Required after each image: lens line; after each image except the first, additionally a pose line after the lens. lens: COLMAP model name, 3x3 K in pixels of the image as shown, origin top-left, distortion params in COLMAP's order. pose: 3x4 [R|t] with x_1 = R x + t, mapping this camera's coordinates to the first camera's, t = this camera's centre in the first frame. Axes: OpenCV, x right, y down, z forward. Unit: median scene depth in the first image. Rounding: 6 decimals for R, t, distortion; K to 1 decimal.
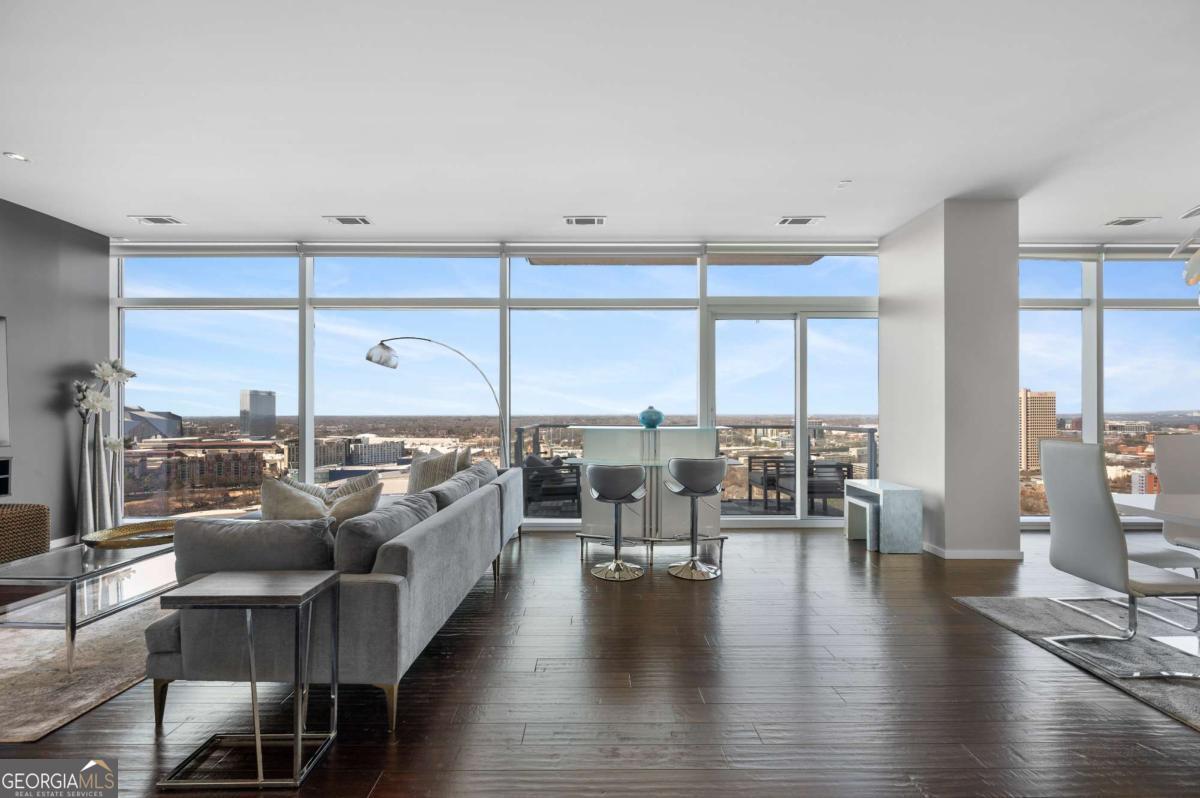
lens RADIAL K [[488.8, 0, 599.4], [0, 488.8, 407.8], [0, 0, 1]] dist [-0.011150, 0.000707]
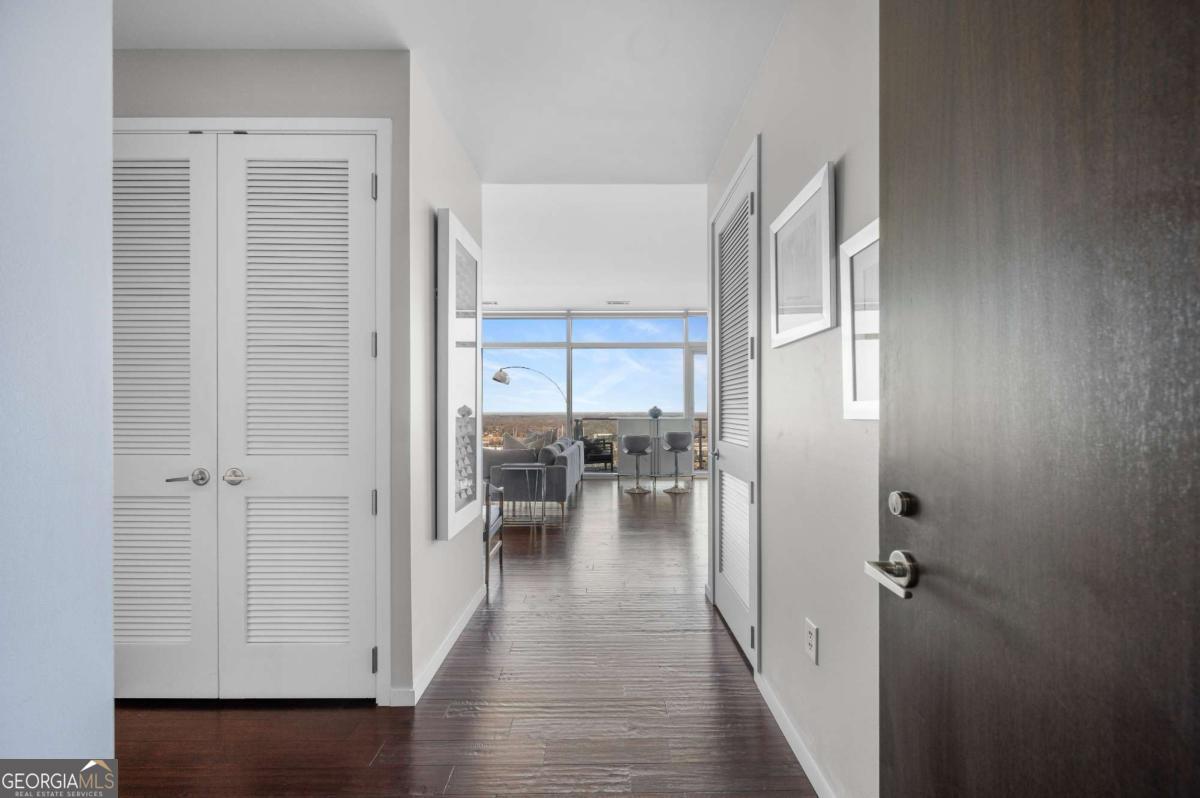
lens RADIAL K [[488.8, 0, 607.7], [0, 488.8, 406.7], [0, 0, 1]] dist [-0.011150, 0.000707]
pose [[0.999992, 0.000516, -0.004051, -0.065402], [-0.000521, 0.999999, -0.001286, 0.000038], [0.004051, 0.001288, 0.999991, -0.839626]]
